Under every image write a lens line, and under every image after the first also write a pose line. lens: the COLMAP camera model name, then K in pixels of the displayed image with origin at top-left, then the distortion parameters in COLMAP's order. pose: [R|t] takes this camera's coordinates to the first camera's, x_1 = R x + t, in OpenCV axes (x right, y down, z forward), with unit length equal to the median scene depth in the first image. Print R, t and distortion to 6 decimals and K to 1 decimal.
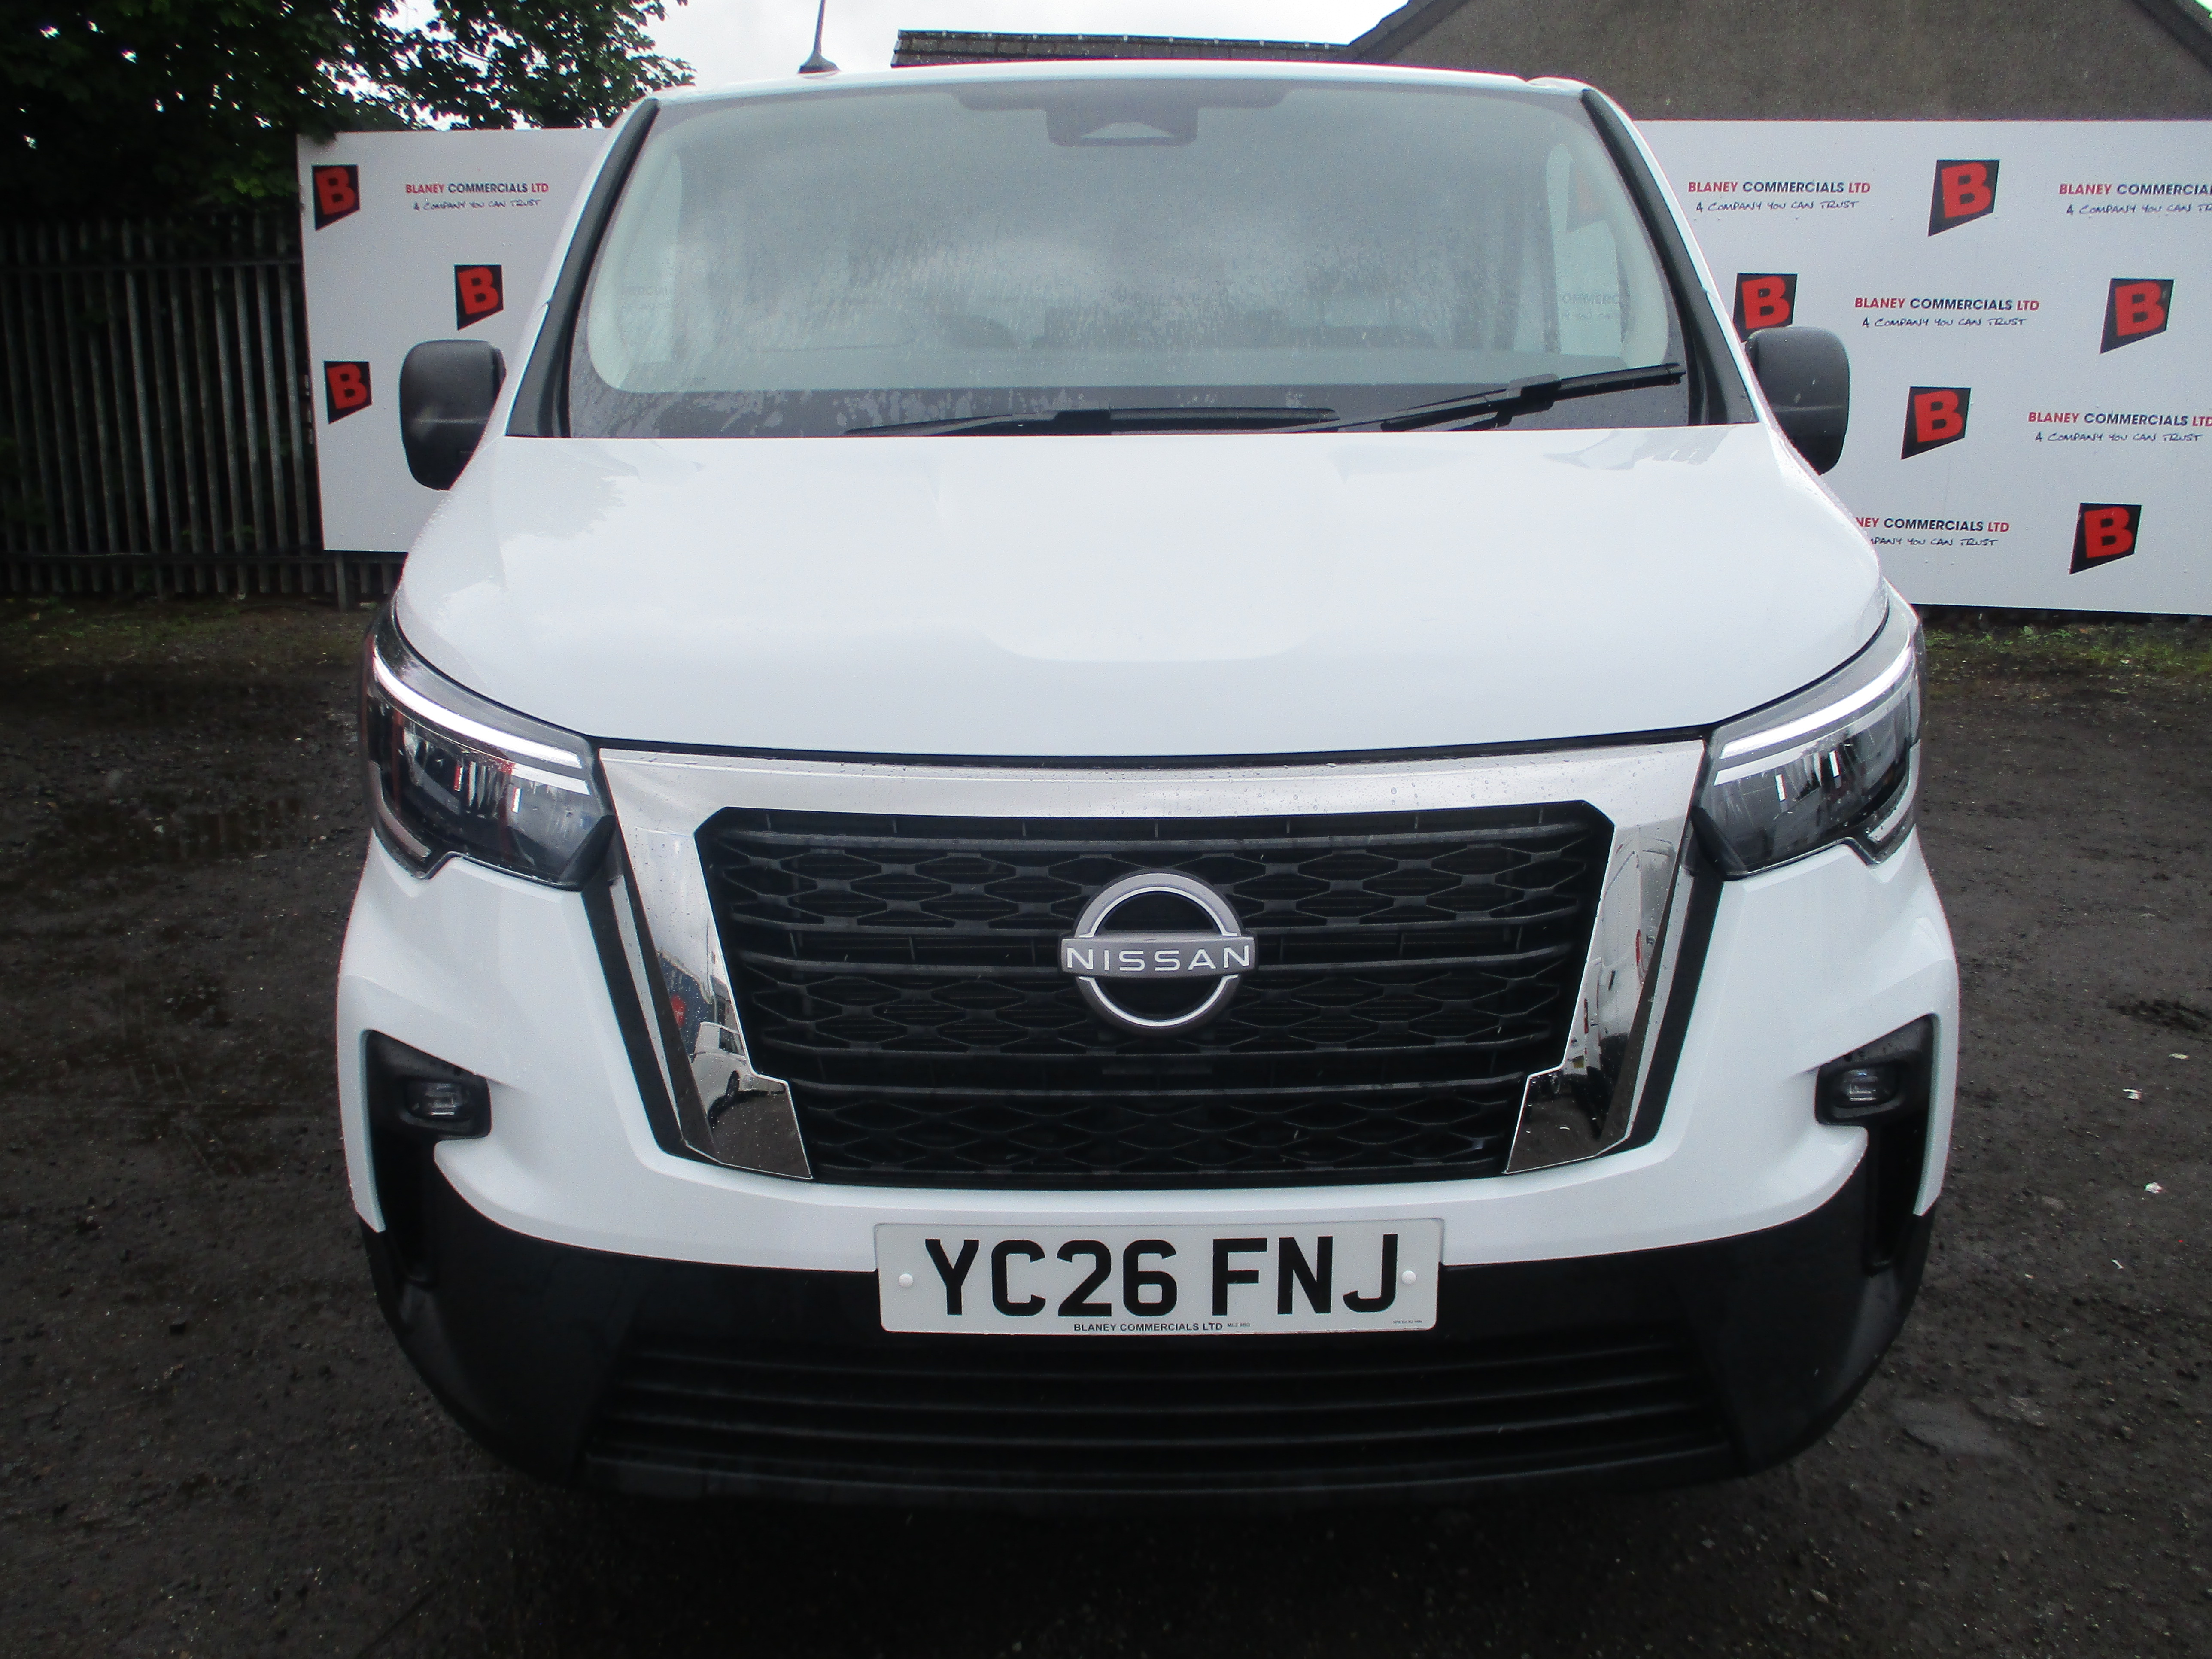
lens RADIAL K [[1862.3, 0, 1100.8], [0, 1862.3, 818.4], [0, 0, 1]] dist [-0.028298, 0.000592]
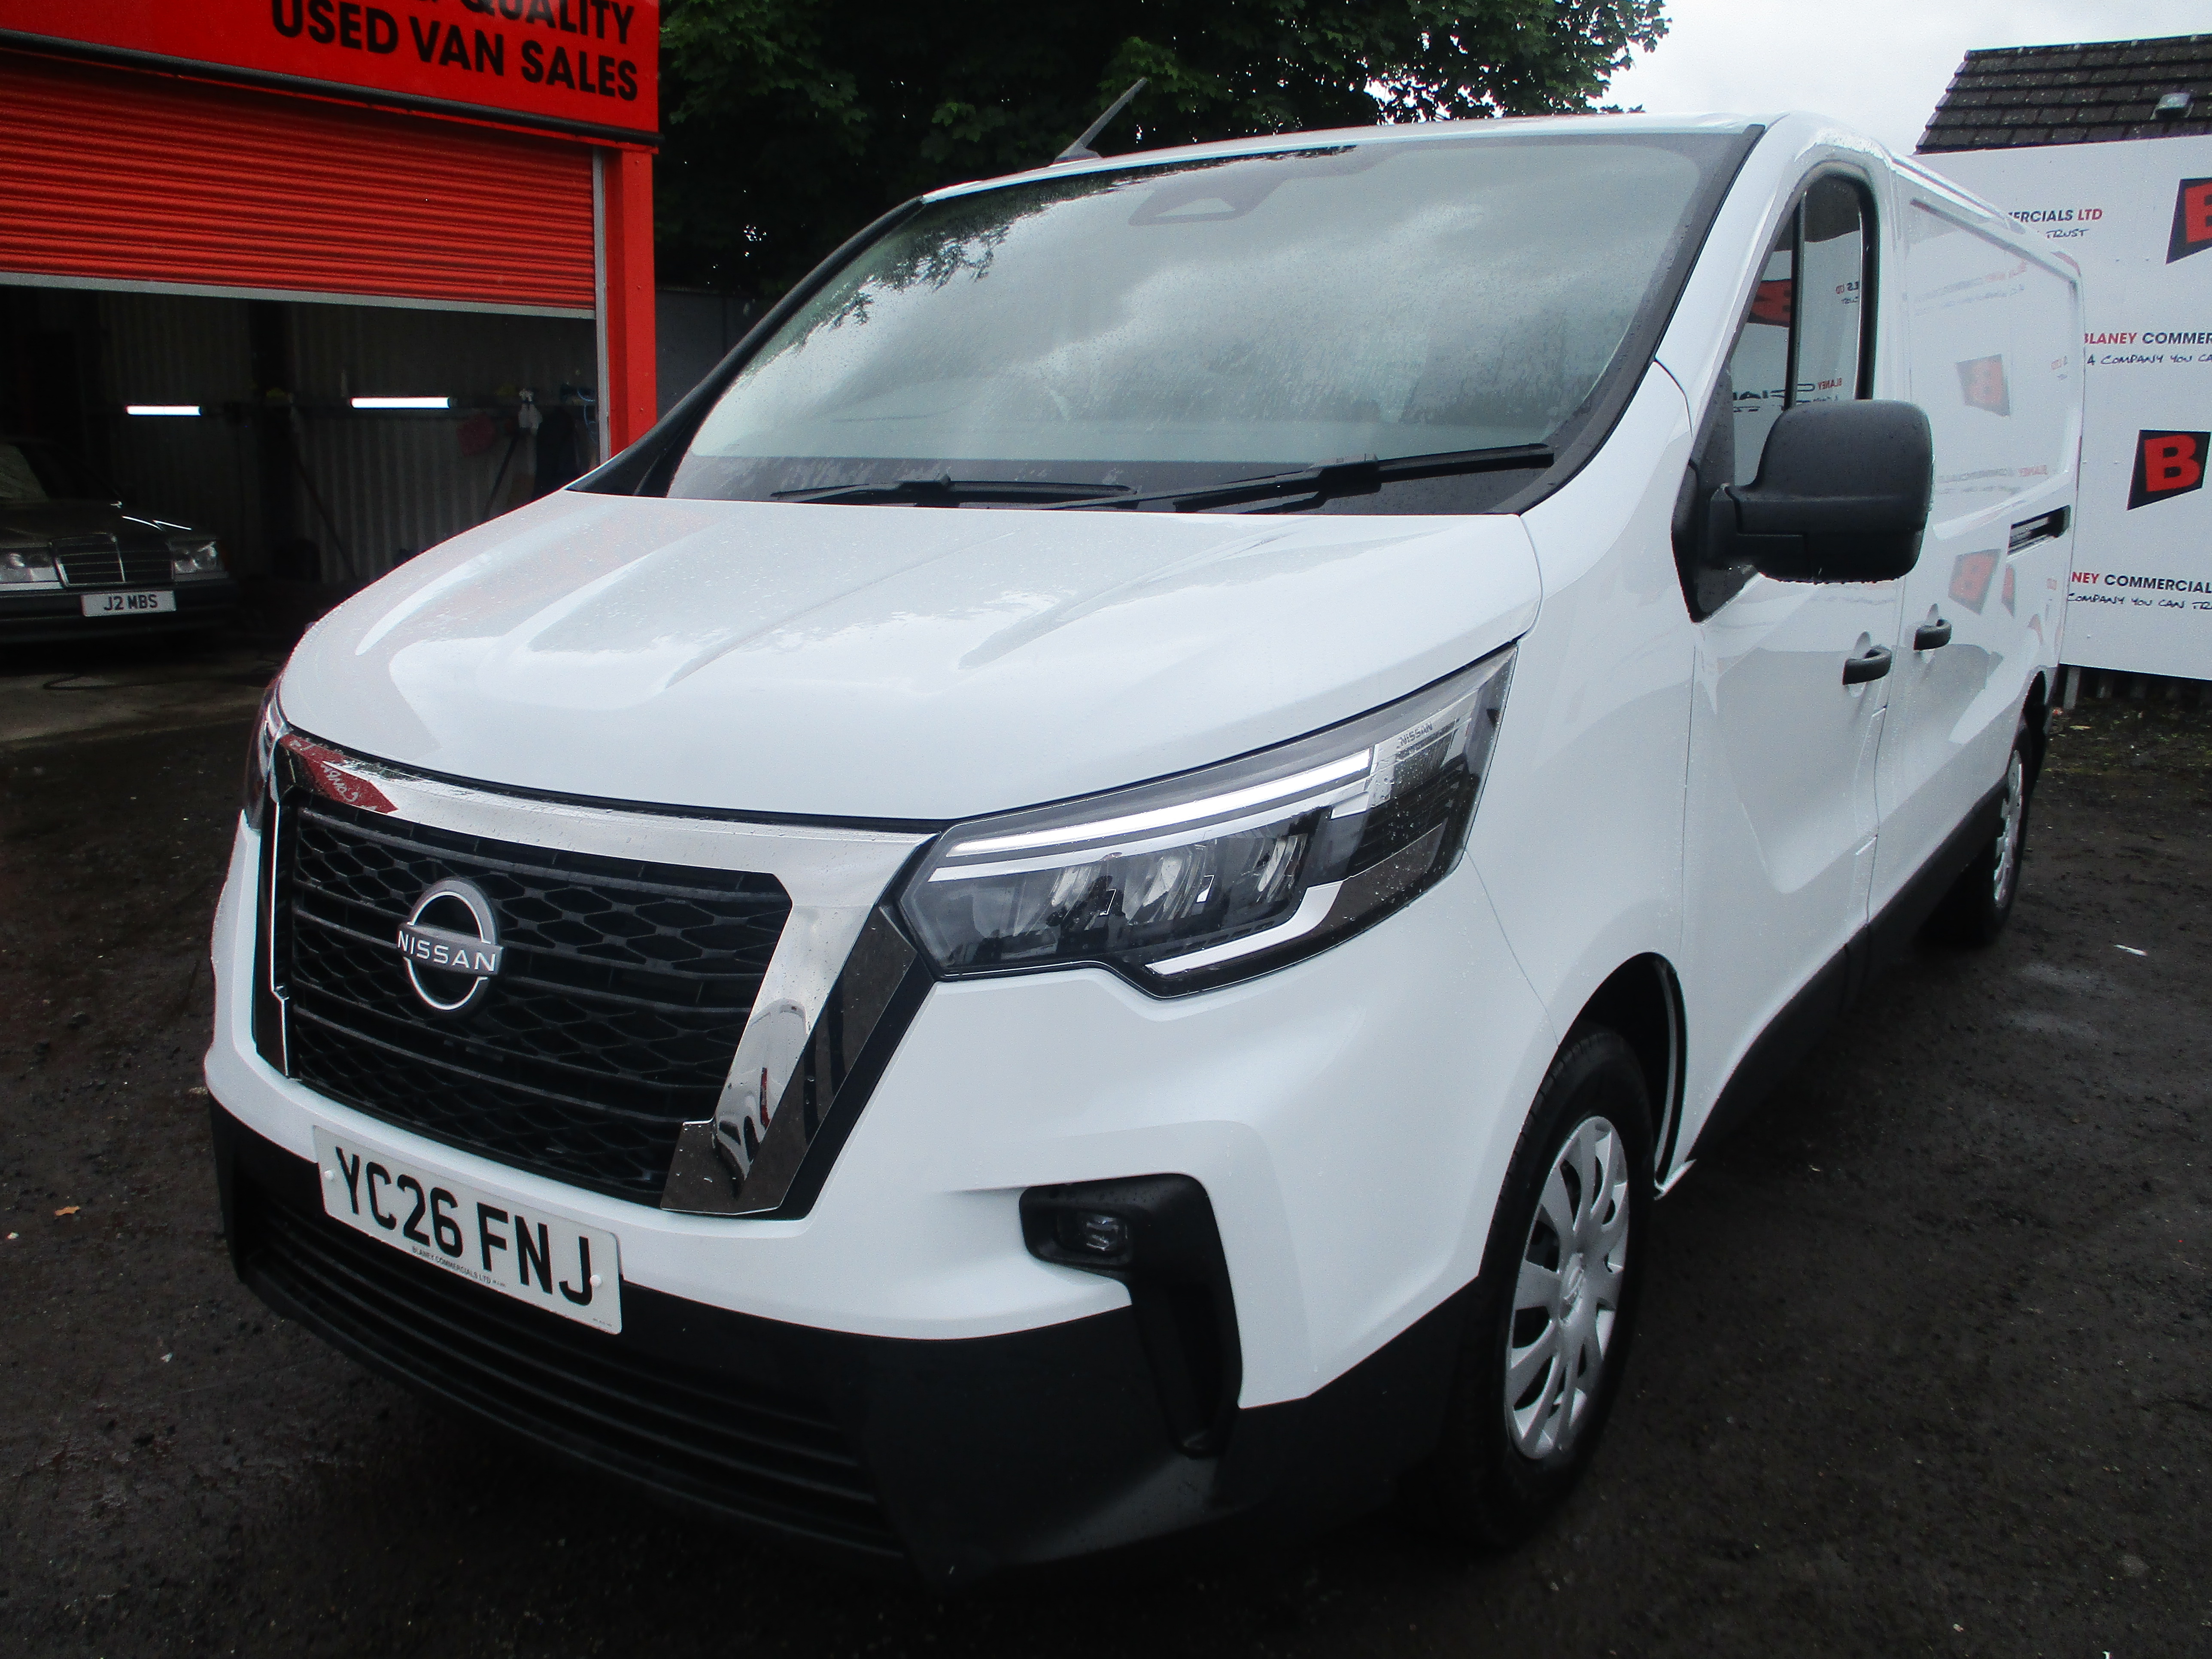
lens RADIAL K [[1862.3, 0, 1101.6], [0, 1862.3, 827.6], [0, 0, 1]] dist [-0.028298, 0.000592]
pose [[0.813033, 0.124463, -0.568758, 1.003134], [-0.134189, 0.990641, 0.024962, -0.086345], [0.566542, 0.056026, 0.822126, 0.253864]]
